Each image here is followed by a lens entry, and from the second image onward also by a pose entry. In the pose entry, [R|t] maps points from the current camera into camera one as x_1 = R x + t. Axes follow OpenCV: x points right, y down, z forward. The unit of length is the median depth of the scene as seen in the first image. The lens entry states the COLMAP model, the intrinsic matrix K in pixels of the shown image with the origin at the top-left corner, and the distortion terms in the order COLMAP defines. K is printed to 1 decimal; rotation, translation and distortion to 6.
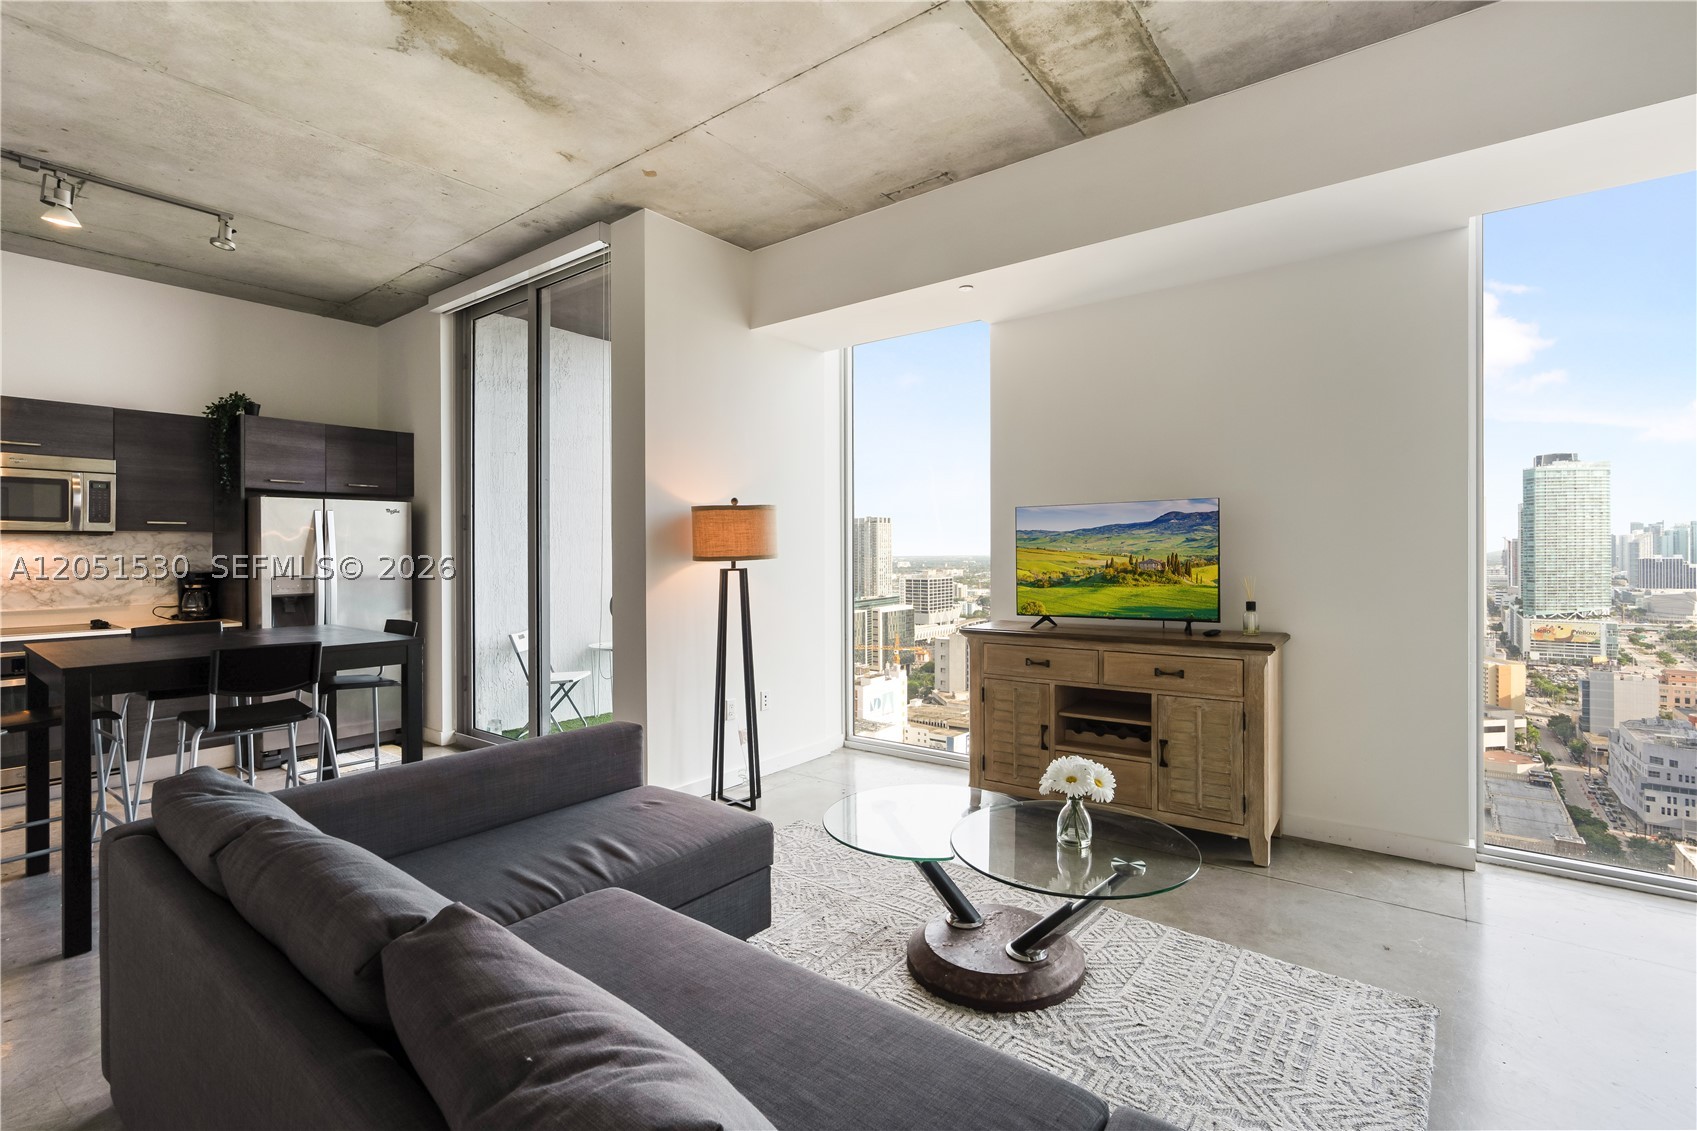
lens RADIAL K [[766.4, 0, 871.2], [0, 766.4, 554.4], [0, 0, 1]] dist [-0.006544, 0.000586]
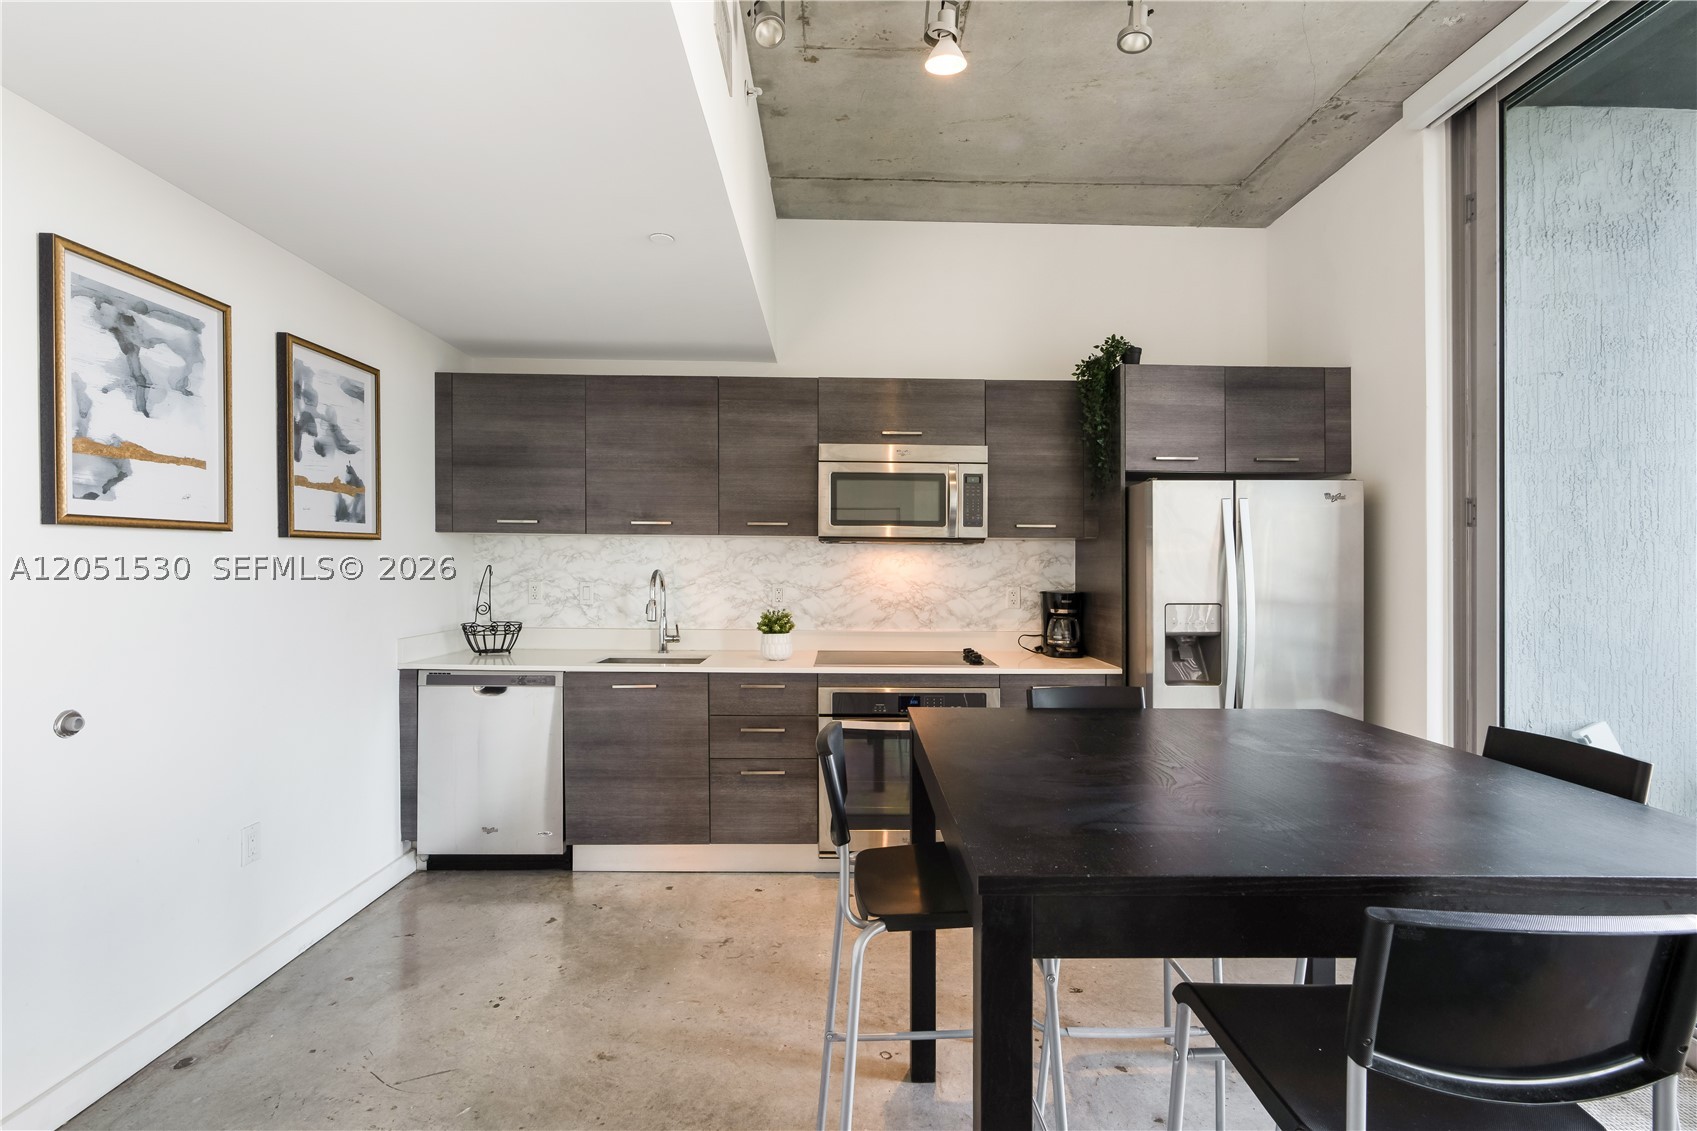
lens RADIAL K [[771.4, 0, 861.8], [0, 771.4, 573.7], [0, 0, 1]] dist [-0.018492, 0.010267]
pose [[0.617695, 0.013372, -0.786304, -0.520709], [-0.013886, 0.999885, 0.006096, 0.005215], [0.786295, 0.007153, 0.617810, 0.476940]]
